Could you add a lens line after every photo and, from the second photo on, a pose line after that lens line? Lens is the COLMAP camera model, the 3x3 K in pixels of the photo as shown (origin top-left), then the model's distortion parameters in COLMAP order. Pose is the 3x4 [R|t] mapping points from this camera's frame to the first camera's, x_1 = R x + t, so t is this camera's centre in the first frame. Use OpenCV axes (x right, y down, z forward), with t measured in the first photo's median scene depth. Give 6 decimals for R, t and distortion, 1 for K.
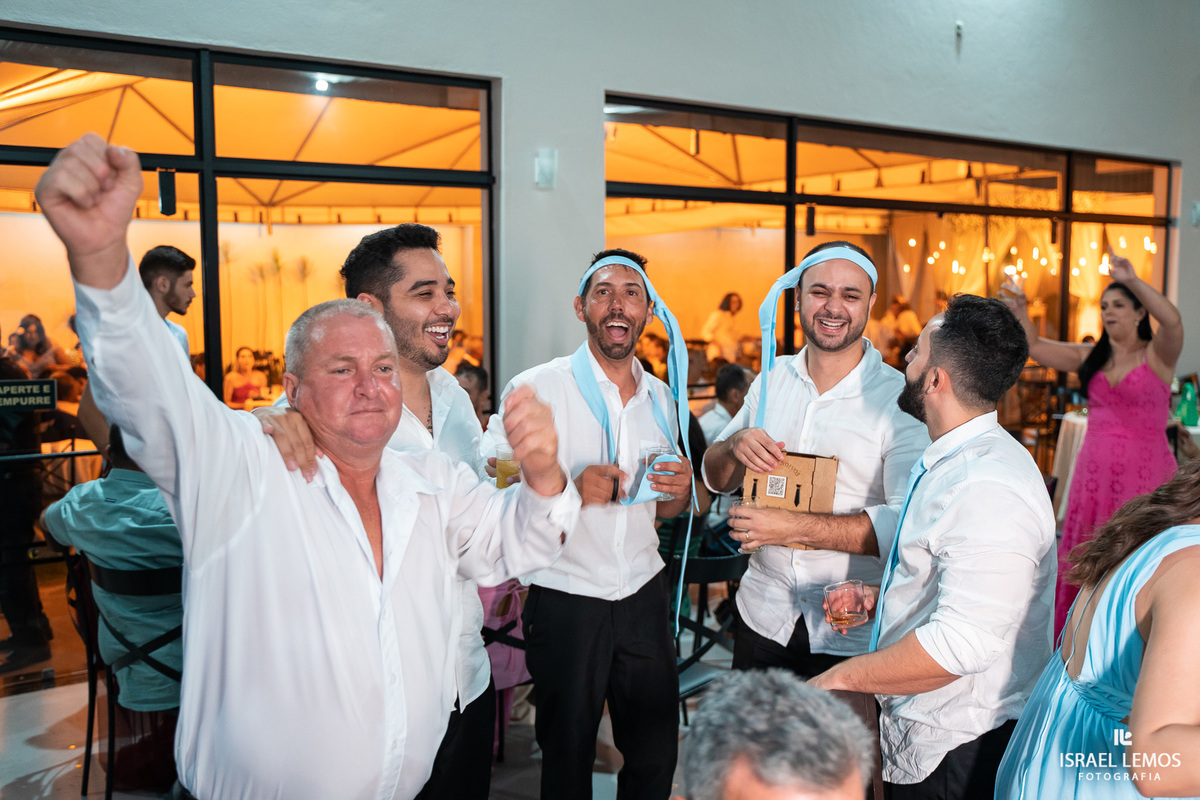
lens RADIAL K [[1123.2, 0, 600.7], [0, 1123.2, 398.5], [0, 0, 1]] dist [-0.038844, 0.000000]
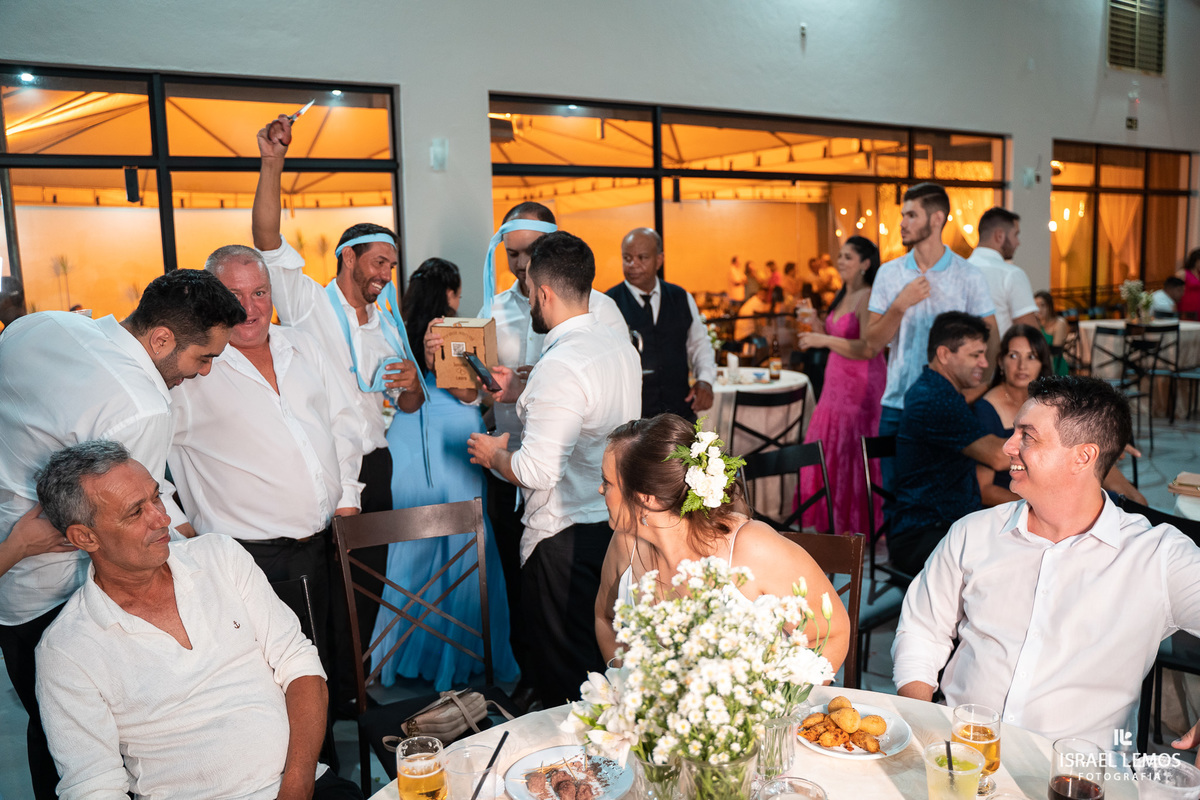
lens RADIAL K [[978.3, 0, 600.8], [0, 978.3, 402.1], [0, 0, 1]] dist [-0.100485, 0.064206]
pose [[0.999406, -0.023314, -0.025380, 0.094962], [0.024523, 0.998526, 0.048415, 0.014946], [0.024214, -0.049009, 0.998505, -0.060594]]
